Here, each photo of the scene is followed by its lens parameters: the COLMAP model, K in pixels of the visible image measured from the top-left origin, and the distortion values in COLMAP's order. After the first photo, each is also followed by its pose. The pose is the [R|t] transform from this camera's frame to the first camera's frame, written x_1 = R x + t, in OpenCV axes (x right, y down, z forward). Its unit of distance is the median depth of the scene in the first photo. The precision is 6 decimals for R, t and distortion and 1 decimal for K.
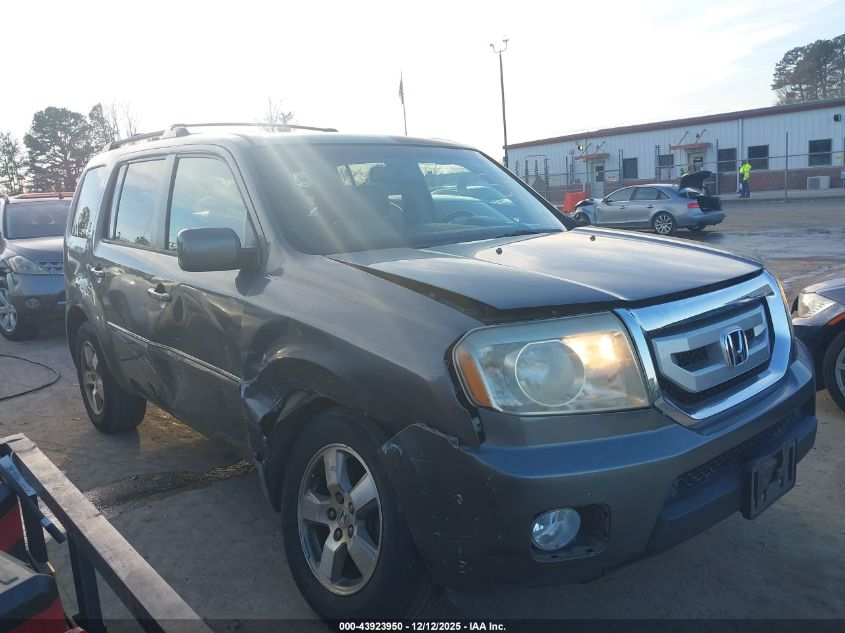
lens RADIAL K [[738.9, 0, 423.6], [0, 738.9, 303.8], [0, 0, 1]] dist [-0.000907, -0.008131]
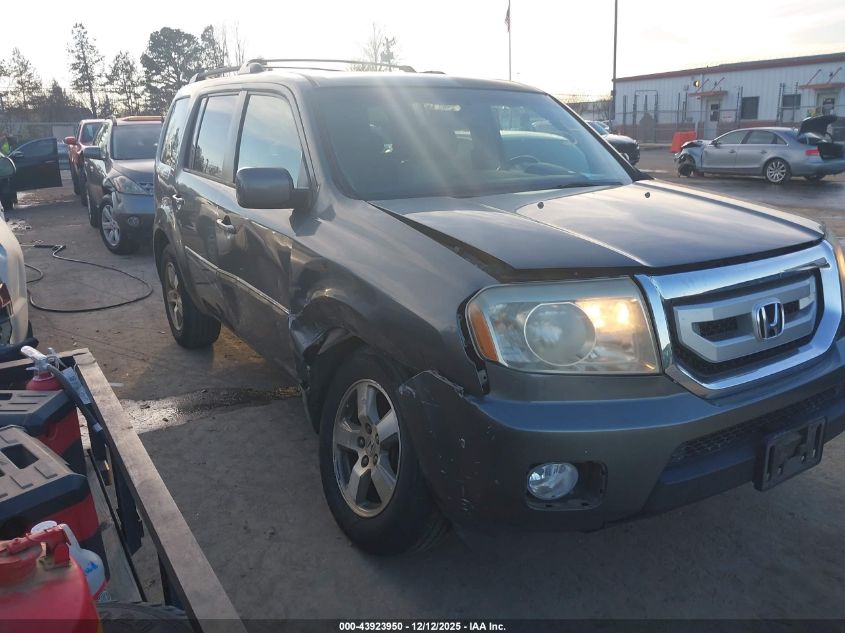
lens RADIAL K [[733.4, 0, 422.5], [0, 733.4, 316.5], [0, 0, 1]] dist [0.048214, -0.131384]
pose [[0.986890, 0.077438, -0.141601, 0.097028], [-0.060698, 0.991045, 0.118938, -0.030796], [0.149544, -0.108784, 0.982753, -0.023745]]
